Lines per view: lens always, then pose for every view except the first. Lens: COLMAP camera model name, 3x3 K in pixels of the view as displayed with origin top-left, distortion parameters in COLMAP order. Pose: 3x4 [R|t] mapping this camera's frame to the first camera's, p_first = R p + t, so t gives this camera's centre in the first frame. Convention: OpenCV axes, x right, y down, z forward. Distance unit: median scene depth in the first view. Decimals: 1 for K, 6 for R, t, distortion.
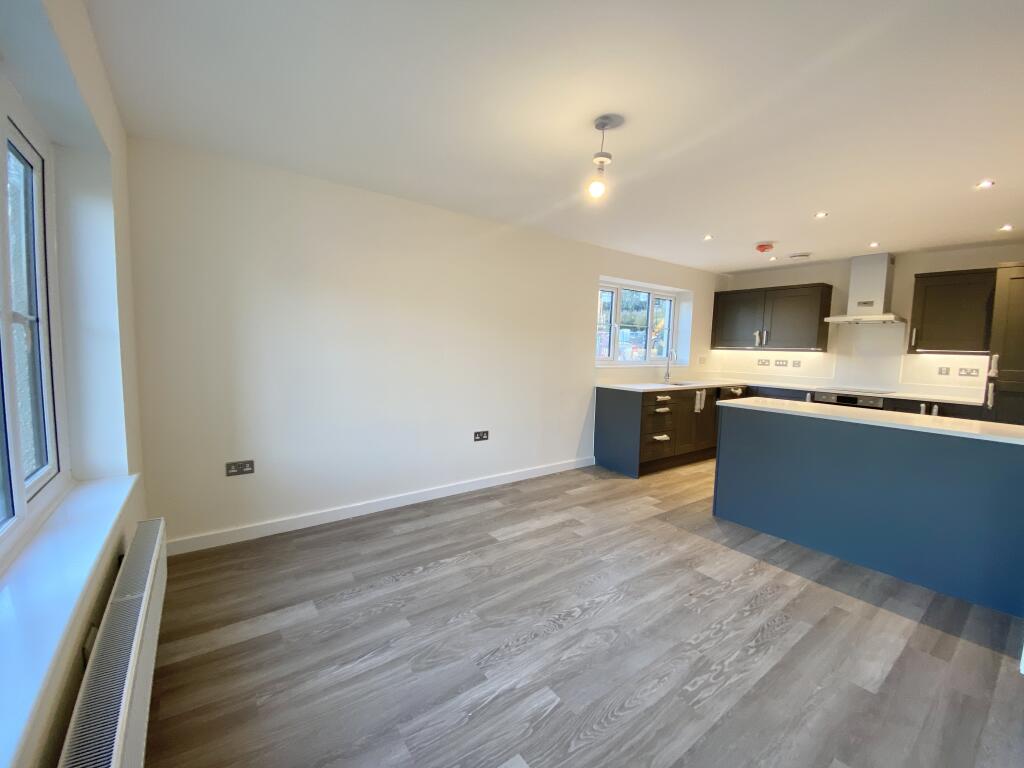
lens RADIAL K [[415.6, 0, 480.7], [0, 415.6, 386.7], [0, 0, 1]] dist [-0.035789, -0.000838]
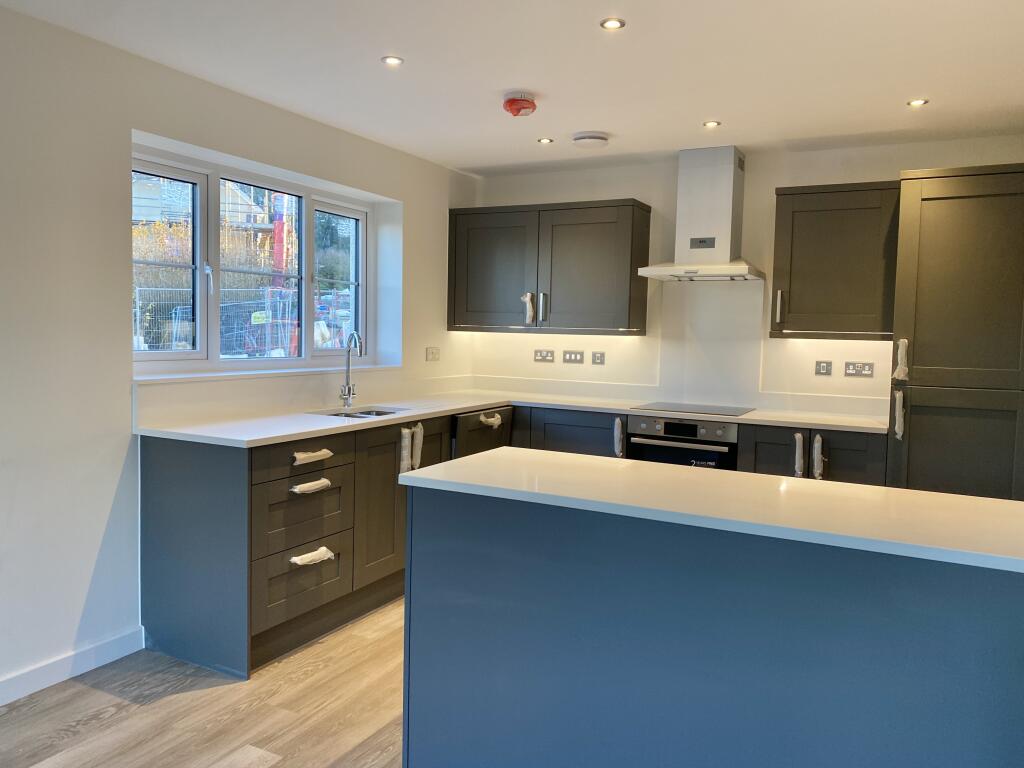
lens RADIAL K [[781.3, 0, 512.0], [0, 781.3, 384.0], [0, 0, 1]] dist [0.120735, -0.216486]
pose [[0.867144, -0.035474, 0.496793, 0.231687], [0.042077, 0.999112, -0.002103, -0.031558], [-0.496278, 0.022727, 0.867866, 0.240384]]
